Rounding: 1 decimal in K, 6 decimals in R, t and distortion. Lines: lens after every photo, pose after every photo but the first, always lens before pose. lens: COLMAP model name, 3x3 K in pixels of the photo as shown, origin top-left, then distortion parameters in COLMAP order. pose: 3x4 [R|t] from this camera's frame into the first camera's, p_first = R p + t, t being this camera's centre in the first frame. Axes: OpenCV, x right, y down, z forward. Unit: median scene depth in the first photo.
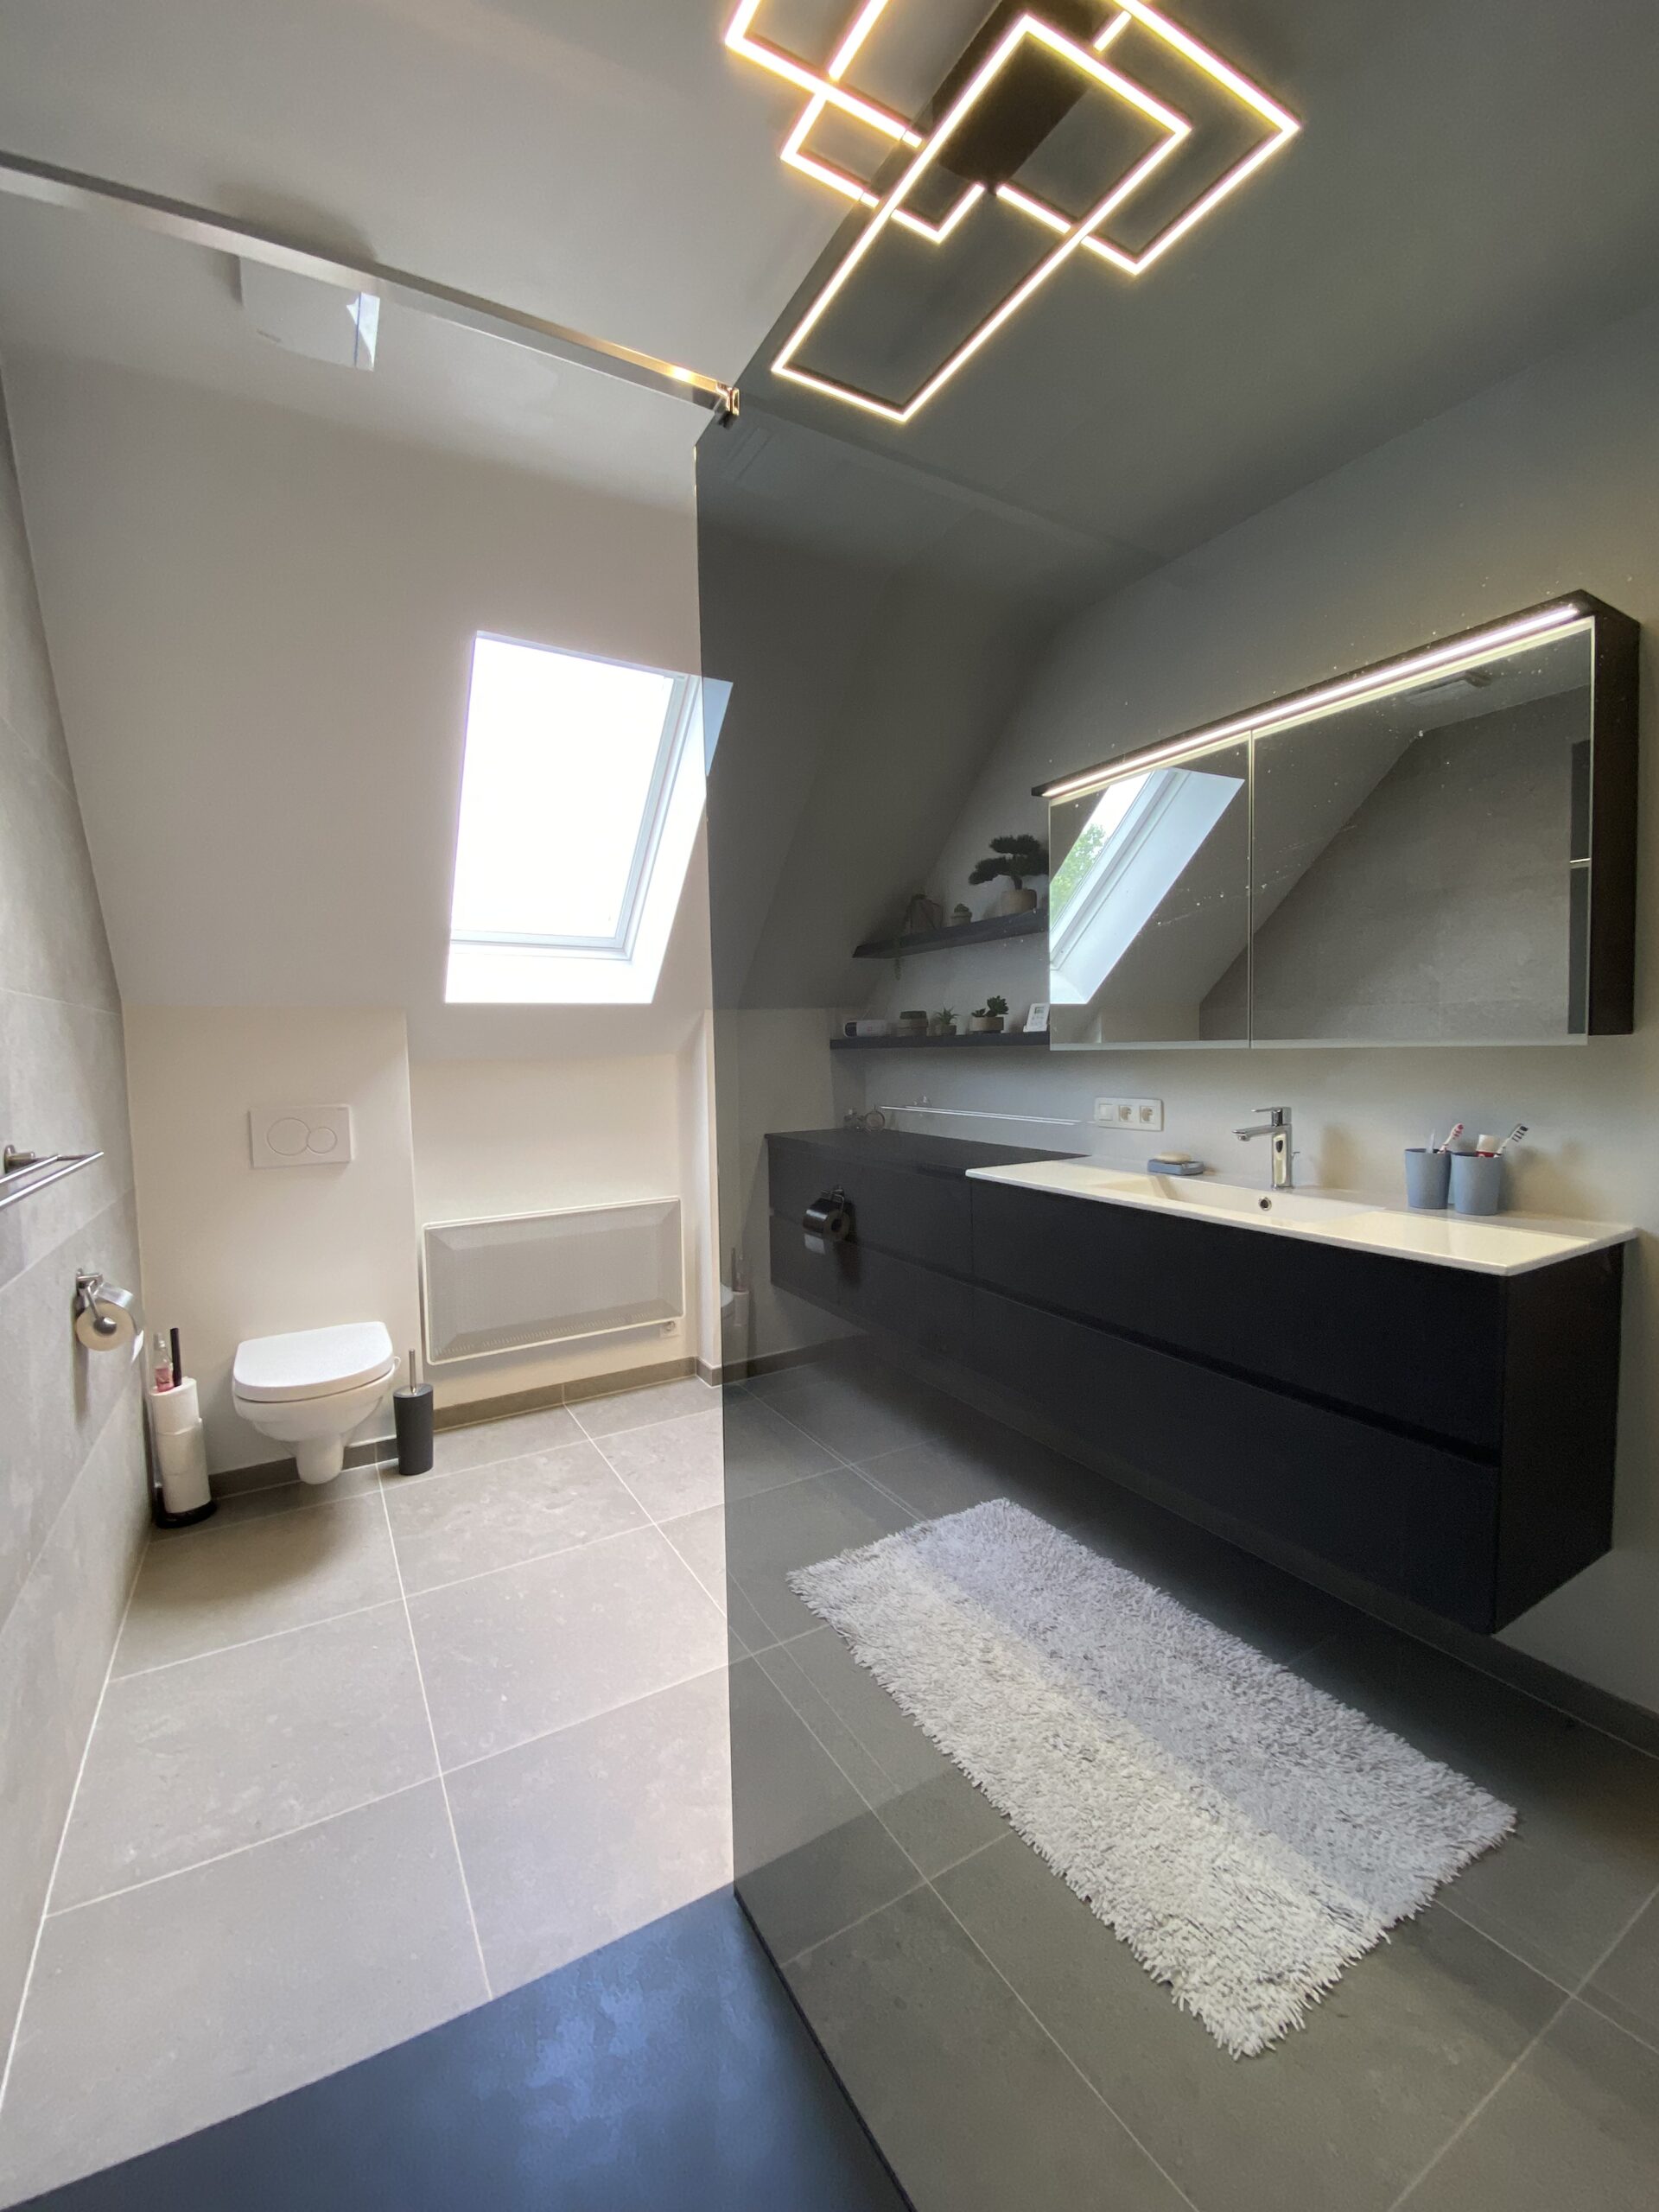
lens RADIAL K [[897.9, 0, 829.5], [0, 897.9, 1106.0], [0, 0, 1]] dist [0.031161, -0.027602]
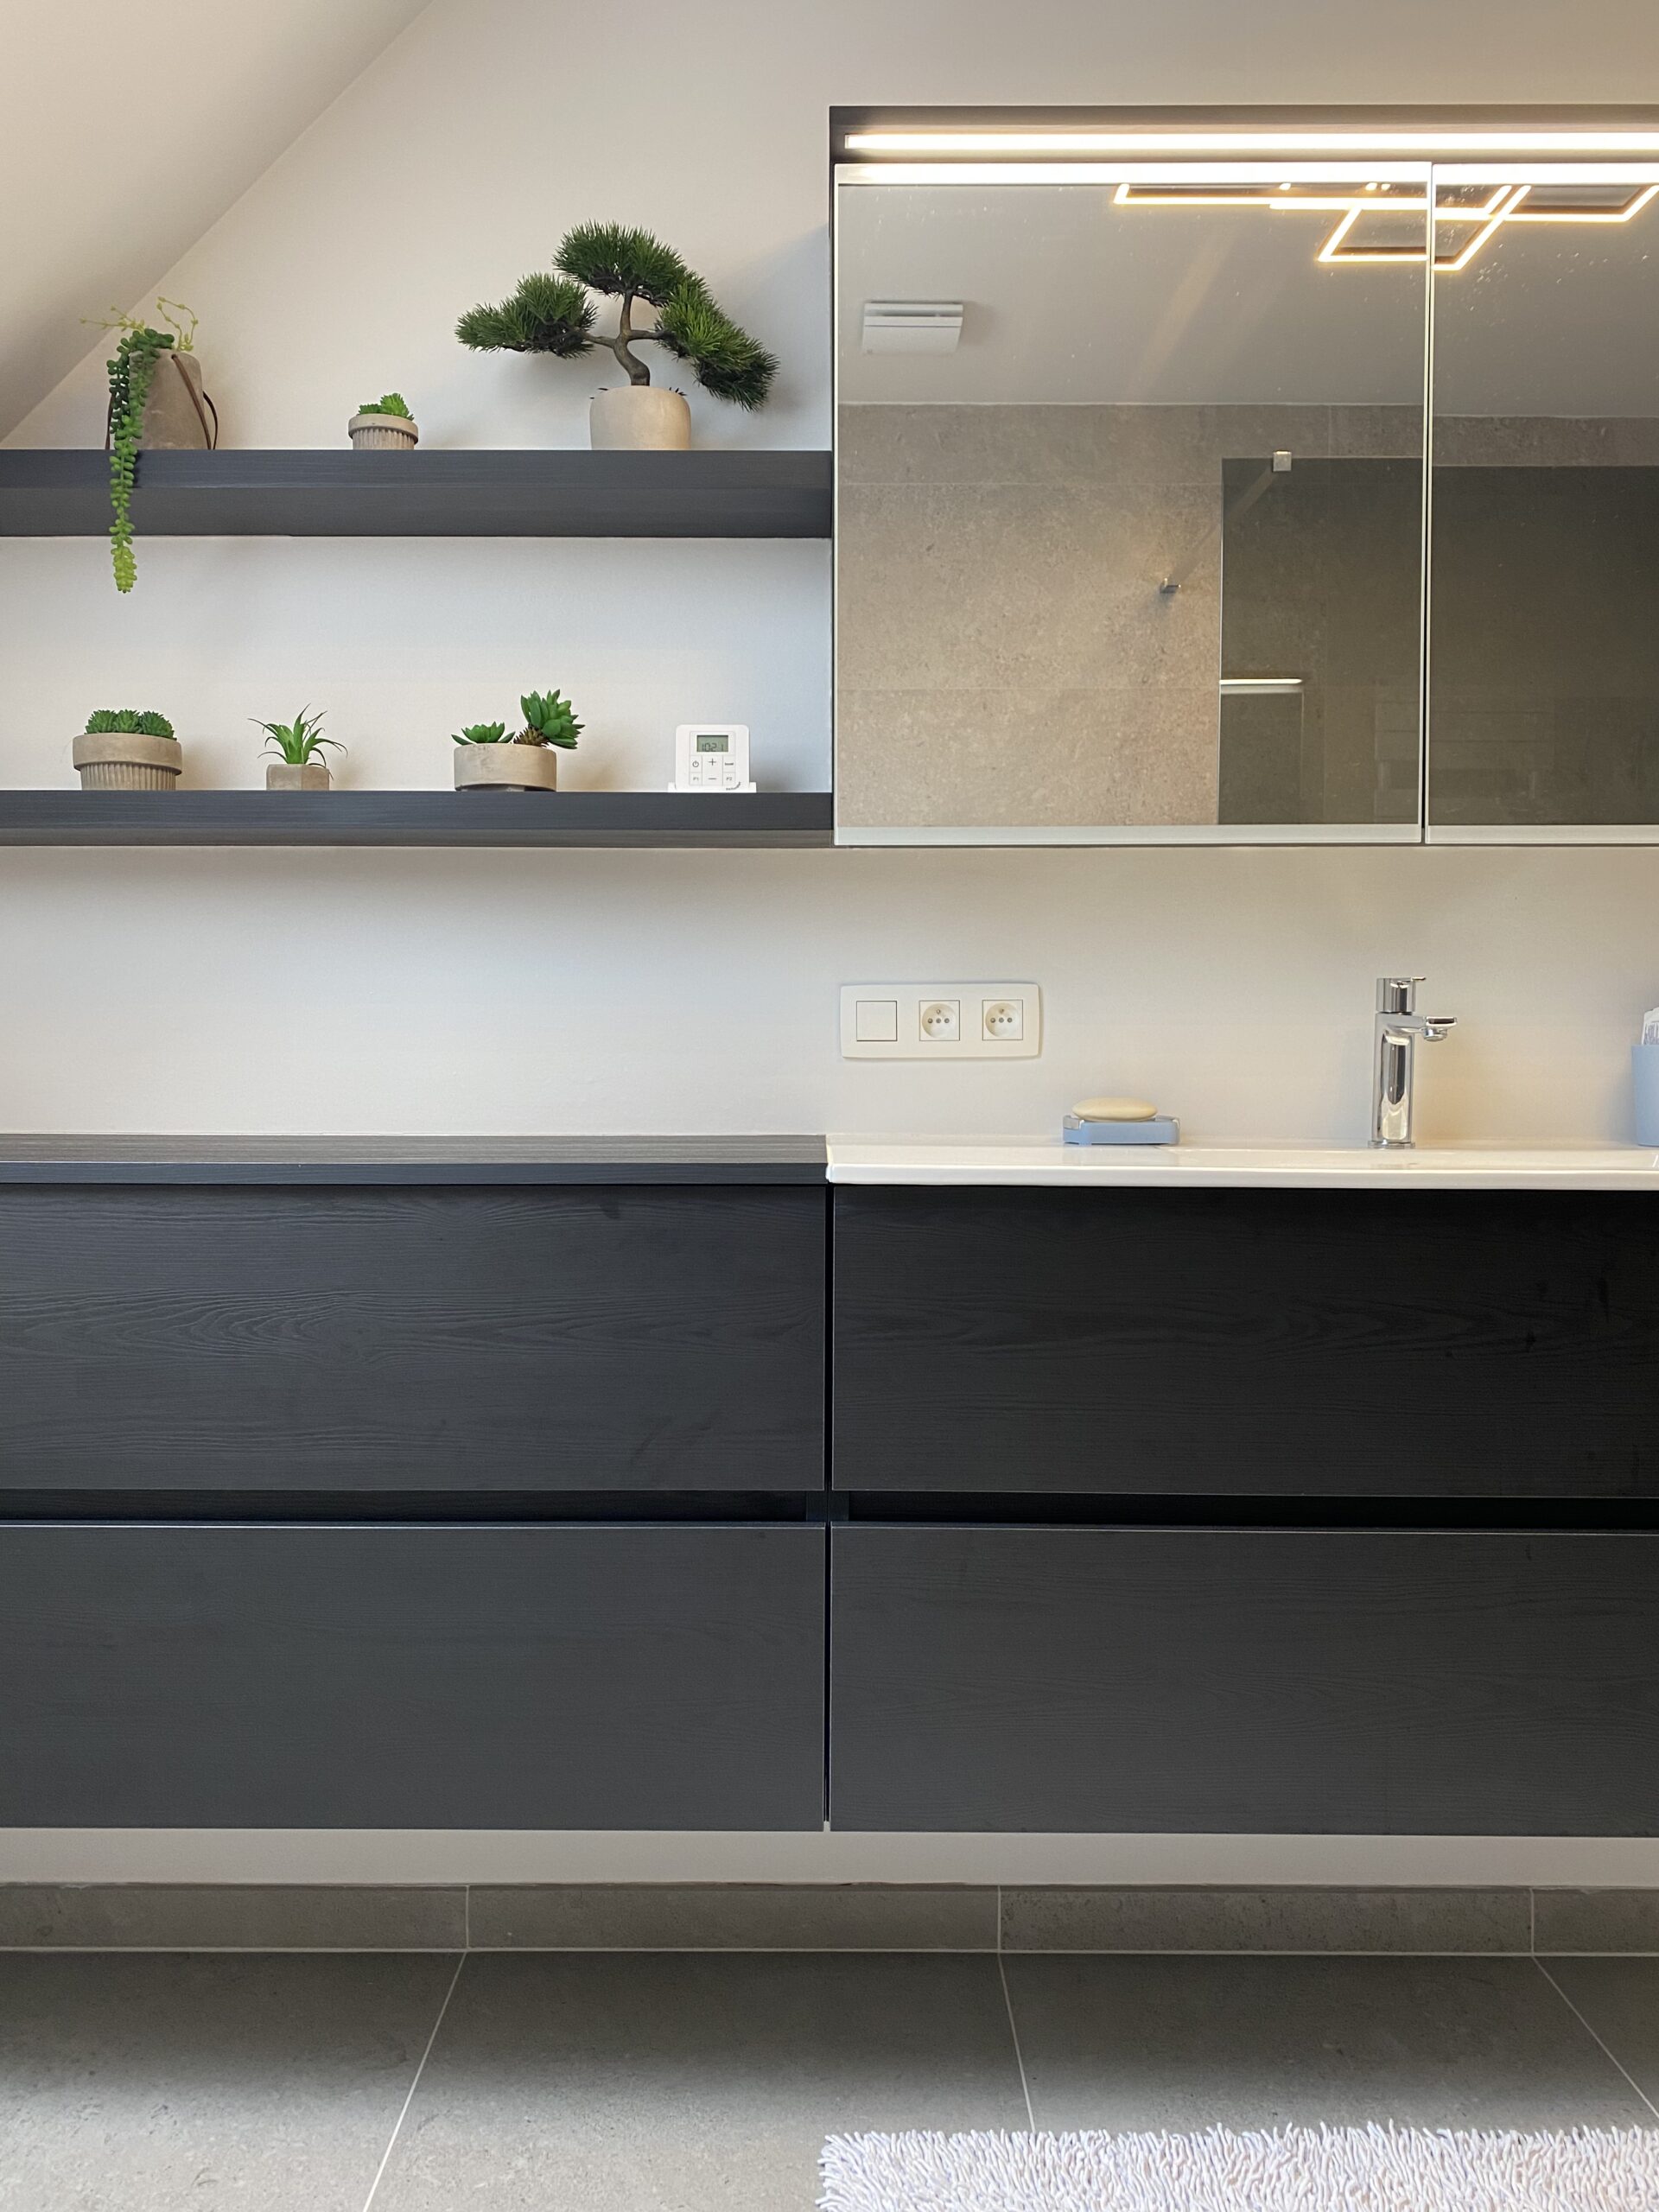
lens RADIAL K [[1697.1, 0, 829.5], [0, 1697.1, 1106.0], [0, 0, 1]] dist [0.012102, 0.003754]
pose [[0.508886, -0.010628, 0.860768, -0.325716], [0.045226, 0.998873, -0.014404, 0.050697], [-0.859645, 0.046259, 0.508793, 0.596019]]
